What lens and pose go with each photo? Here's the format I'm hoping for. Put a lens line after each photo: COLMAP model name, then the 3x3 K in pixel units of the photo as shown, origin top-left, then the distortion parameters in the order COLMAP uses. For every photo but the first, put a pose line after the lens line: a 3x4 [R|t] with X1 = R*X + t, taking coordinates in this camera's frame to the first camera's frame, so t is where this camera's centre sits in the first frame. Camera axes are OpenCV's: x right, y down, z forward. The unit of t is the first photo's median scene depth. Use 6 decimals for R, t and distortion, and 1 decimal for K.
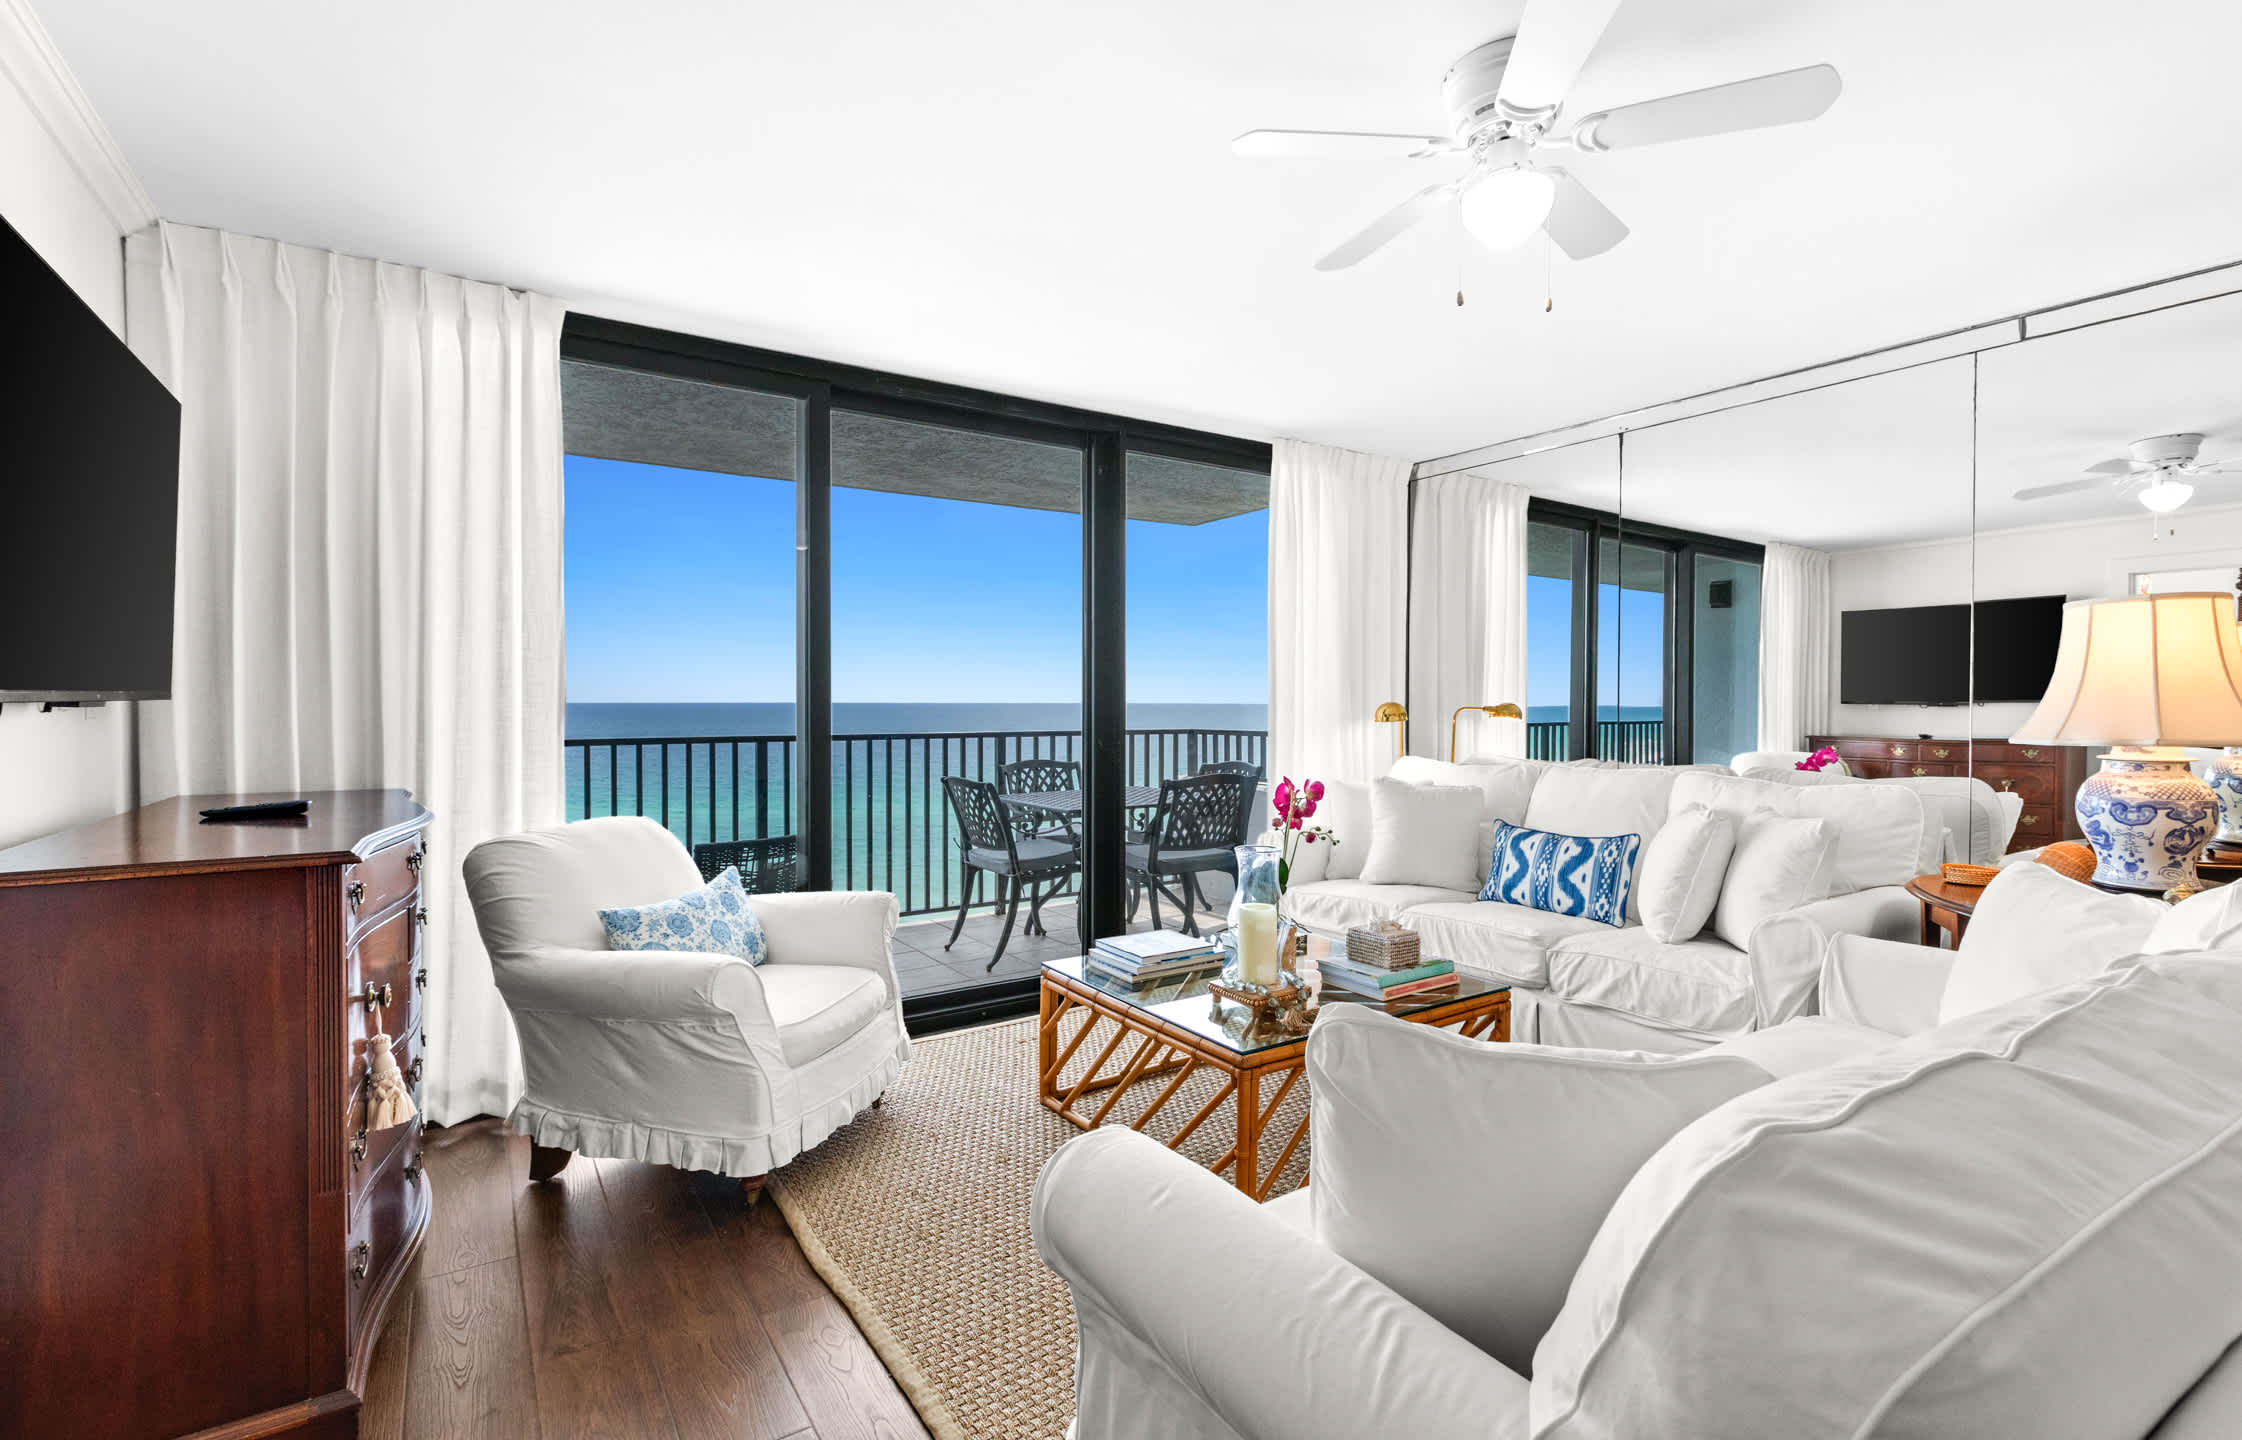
lens RADIAL K [[1027.5, 0, 1129.4], [0, 1027.5, 716.4], [0, 0, 1]] dist [0.008510, -0.003149]
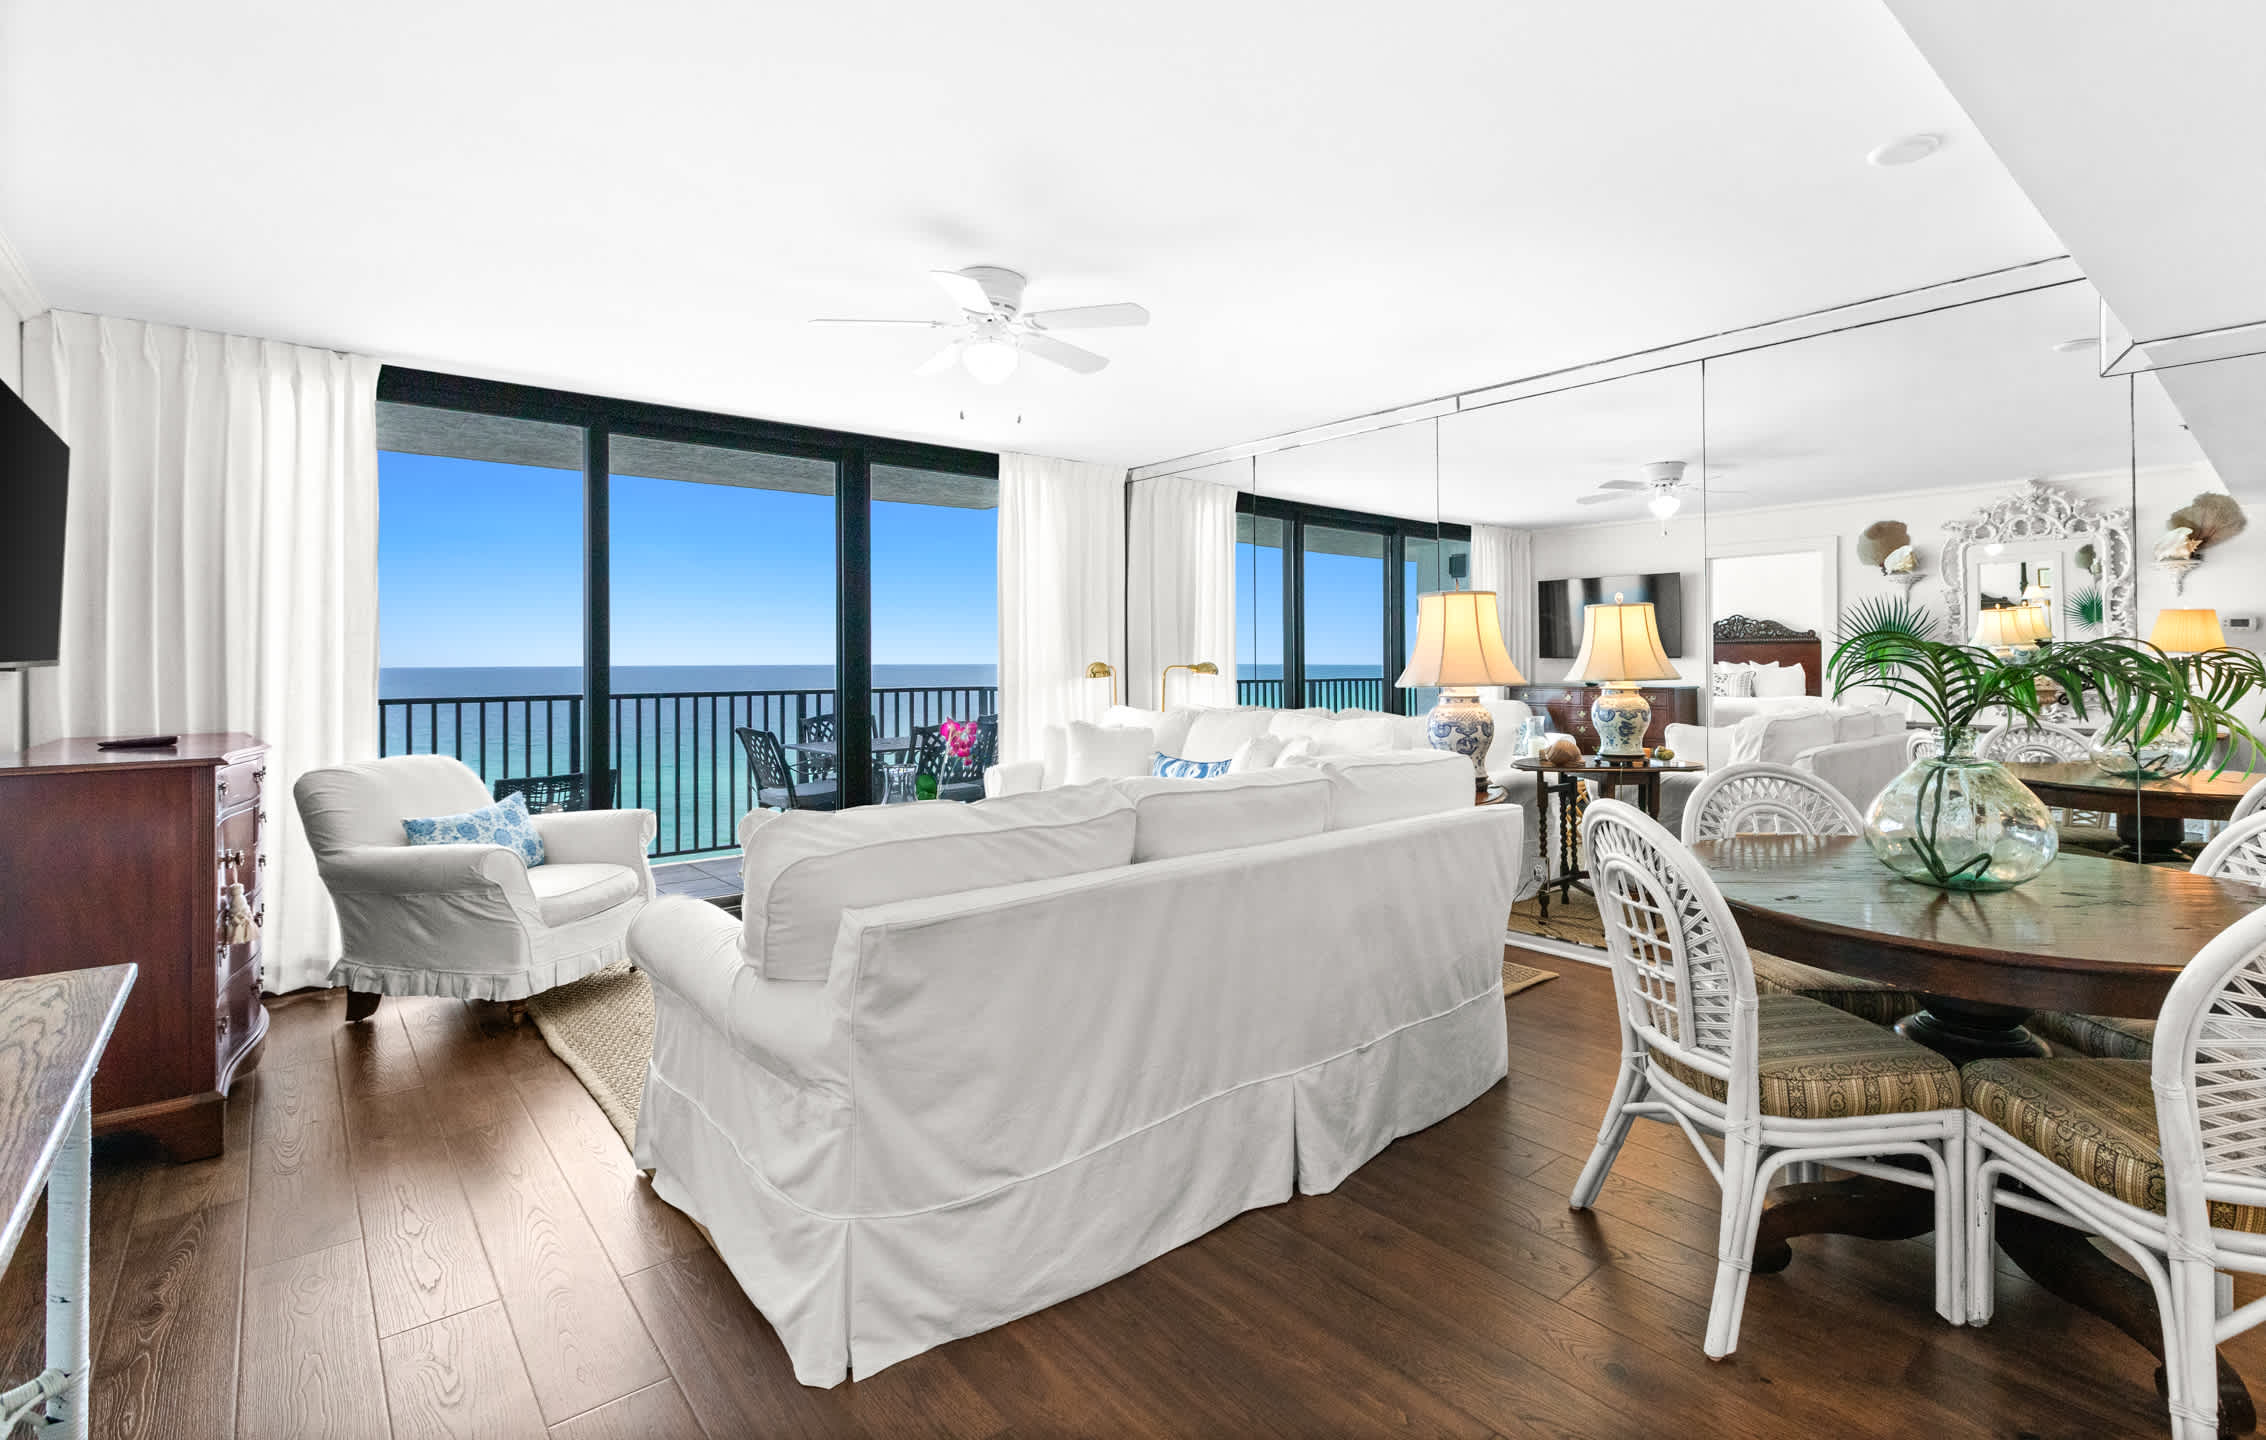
lens RADIAL K [[1038.5, 0, 1144.4], [0, 1038.5, 658.6], [0, 0, 1]] dist [0.008510, -0.003149]
pose [[0.993831, -0.006524, 0.110709, 0.214545], [0.008372, 0.999833, -0.016239, 0.004247], [-0.110585, 0.017065, 0.993720, -0.334440]]
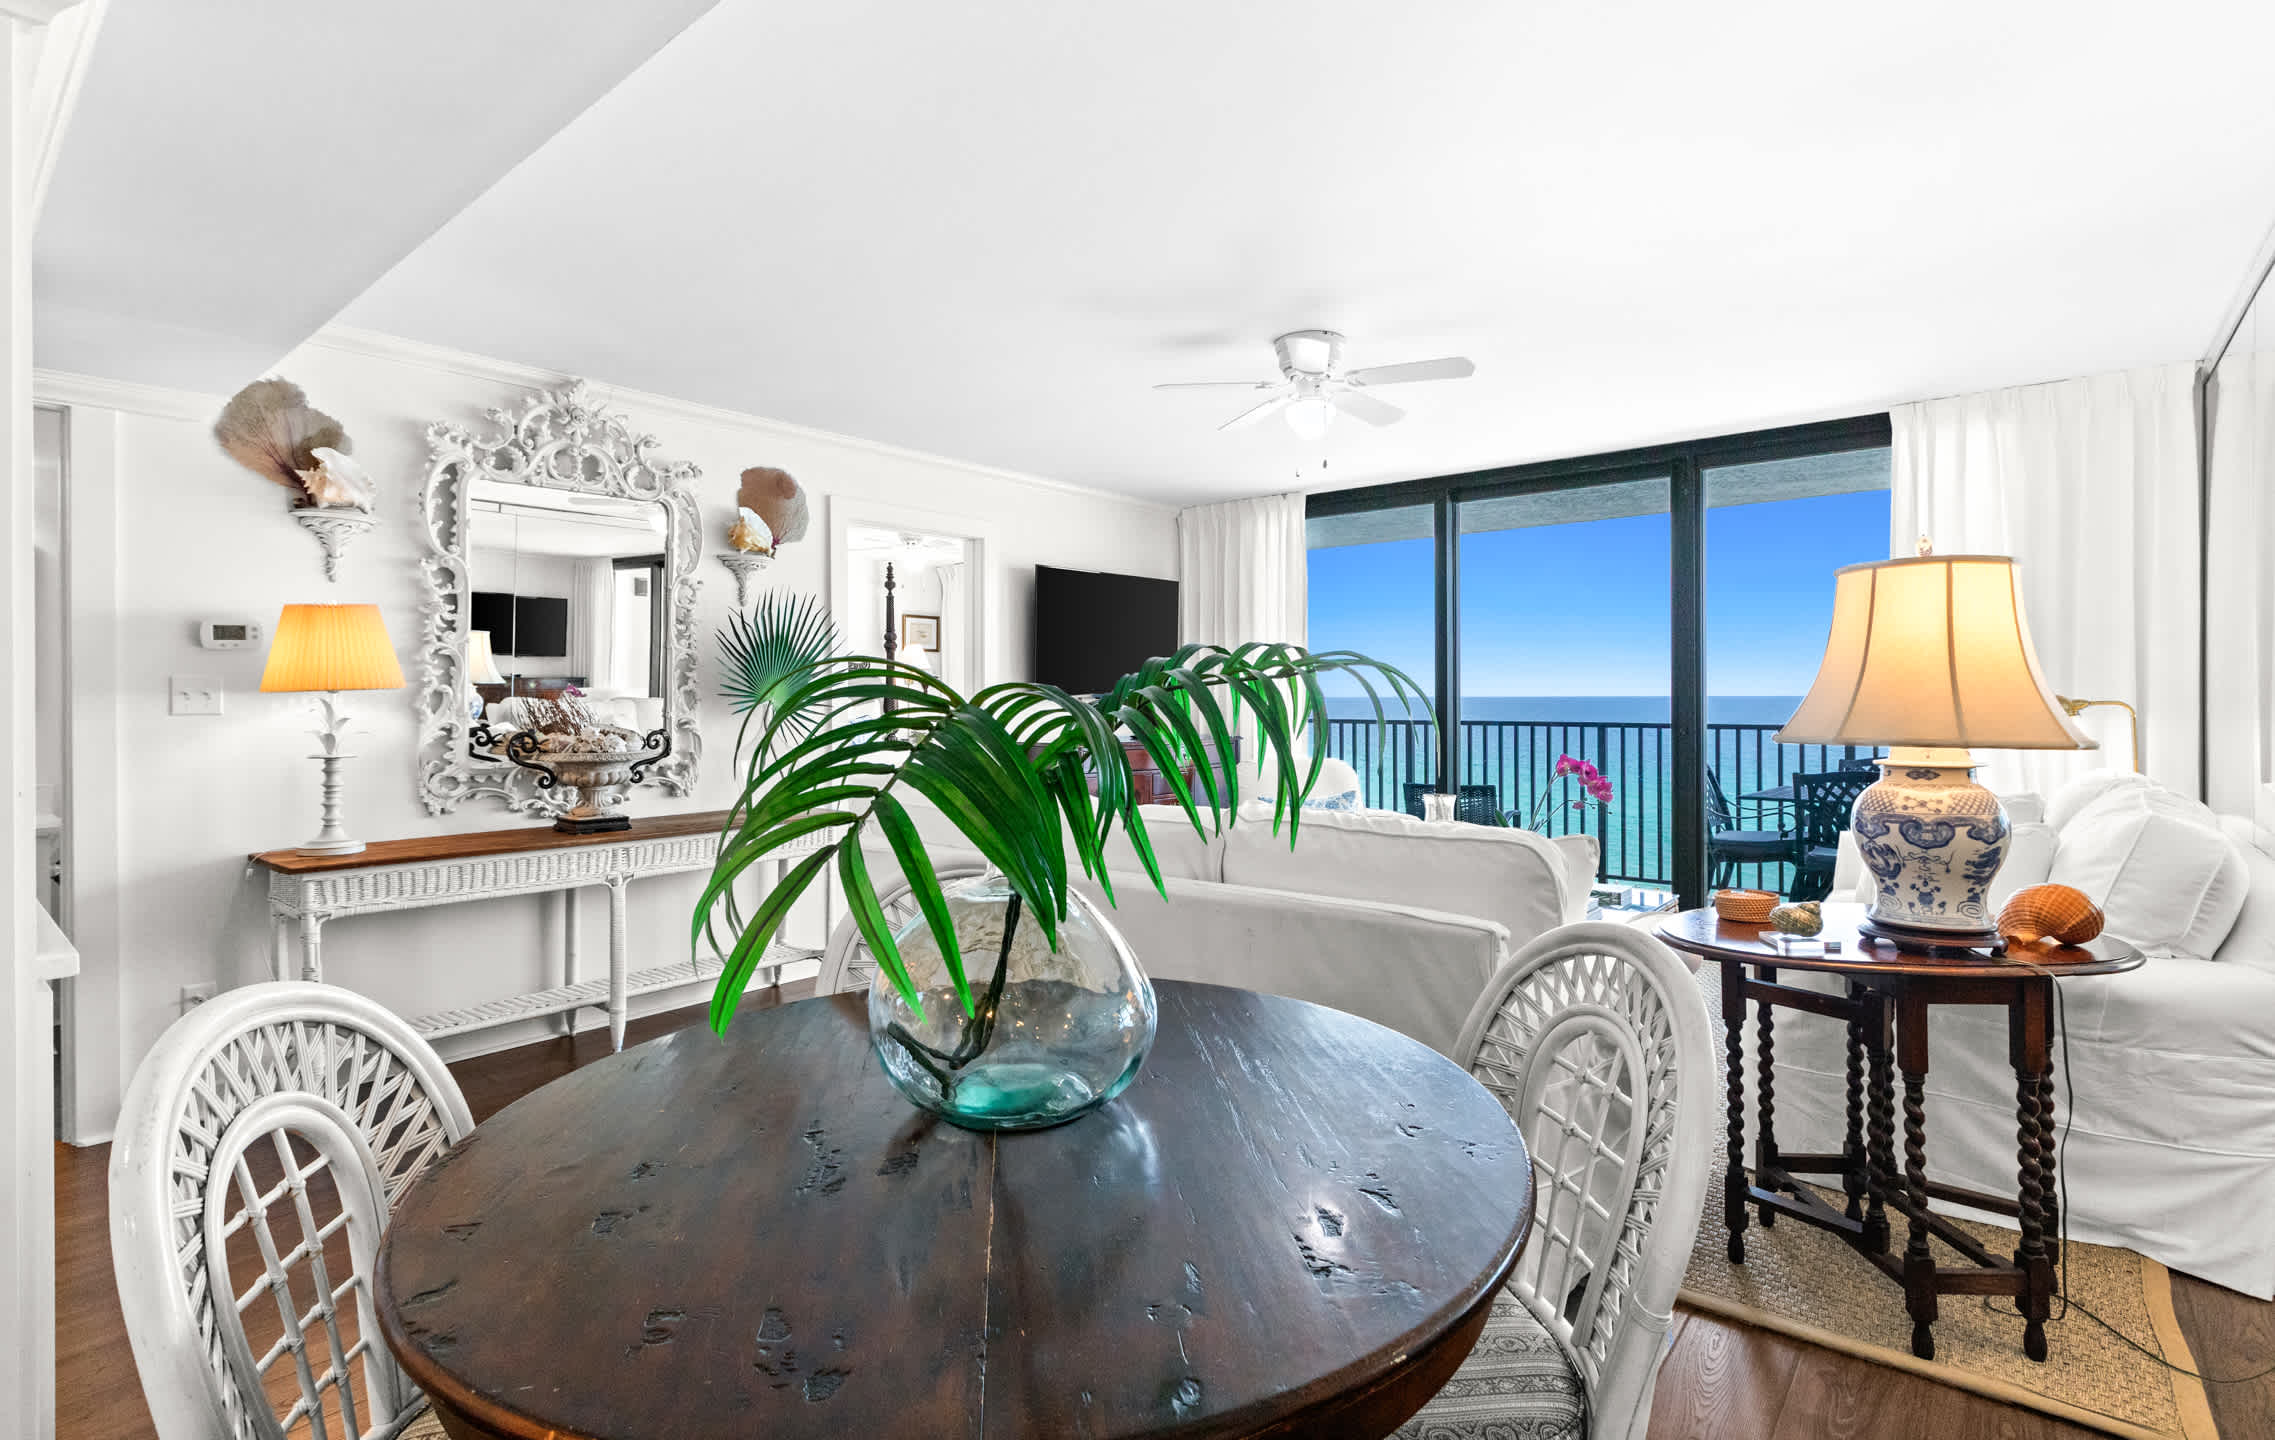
lens RADIAL K [[1050.8, 0, 1145.9], [0, 1050.8, 698.8], [0, 0, 1]] dist [0.007134, -0.001303]
pose [[0.294910, -0.001340, -0.955524, 1.045502], [-0.008034, 0.999960, -0.003881, -0.000621], [0.955491, 0.008822, 0.294887, 0.108792]]
